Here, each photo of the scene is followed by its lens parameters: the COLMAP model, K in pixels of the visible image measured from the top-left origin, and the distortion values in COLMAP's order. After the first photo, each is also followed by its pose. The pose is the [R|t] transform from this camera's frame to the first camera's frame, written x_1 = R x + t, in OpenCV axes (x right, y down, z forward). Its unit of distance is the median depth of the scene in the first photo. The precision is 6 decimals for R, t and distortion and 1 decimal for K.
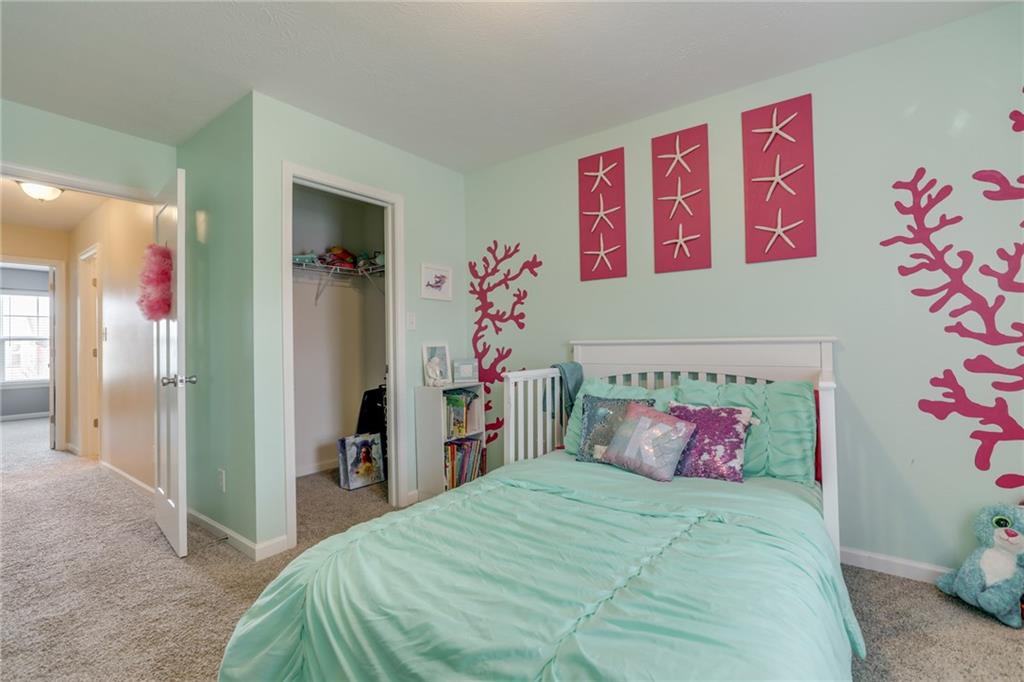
lens RADIAL K [[465.6, 0, 517.4], [0, 465.6, 338.2], [0, 0, 1]] dist [-0.008770, 0.003196]
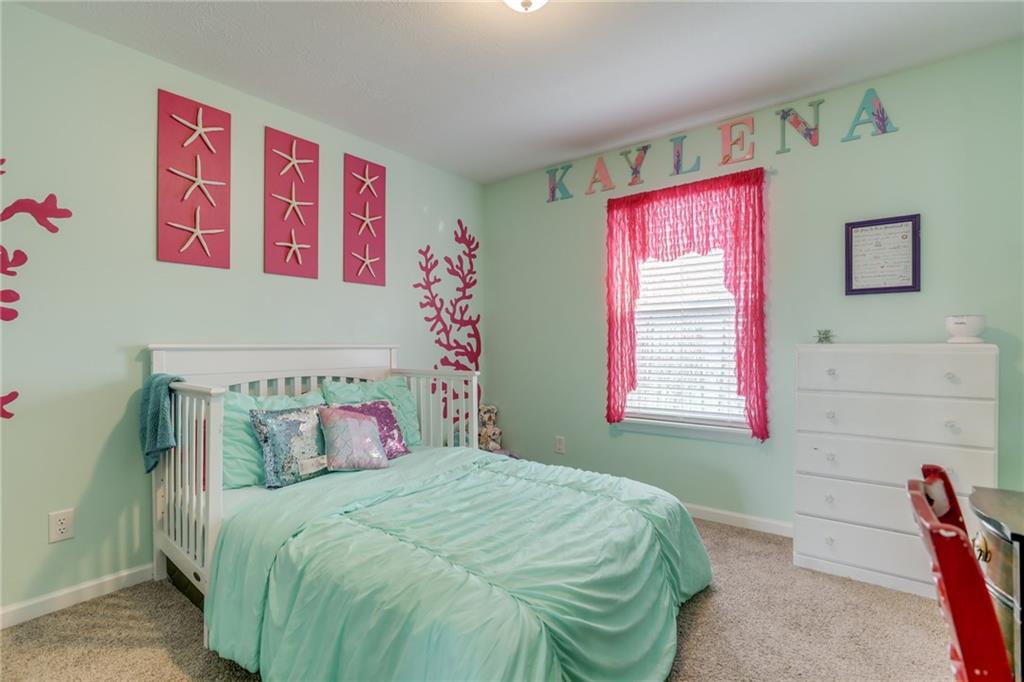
lens RADIAL K [[465.6, 0, 517.5], [0, 465.6, 345.2], [0, 0, 1]] dist [-0.008770, 0.003196]
pose [[0.030598, 0.018342, 0.999363, -0.796432], [-0.005297, 0.999821, -0.018188, 0.024189], [-0.999518, -0.004737, 0.030690, 0.622094]]
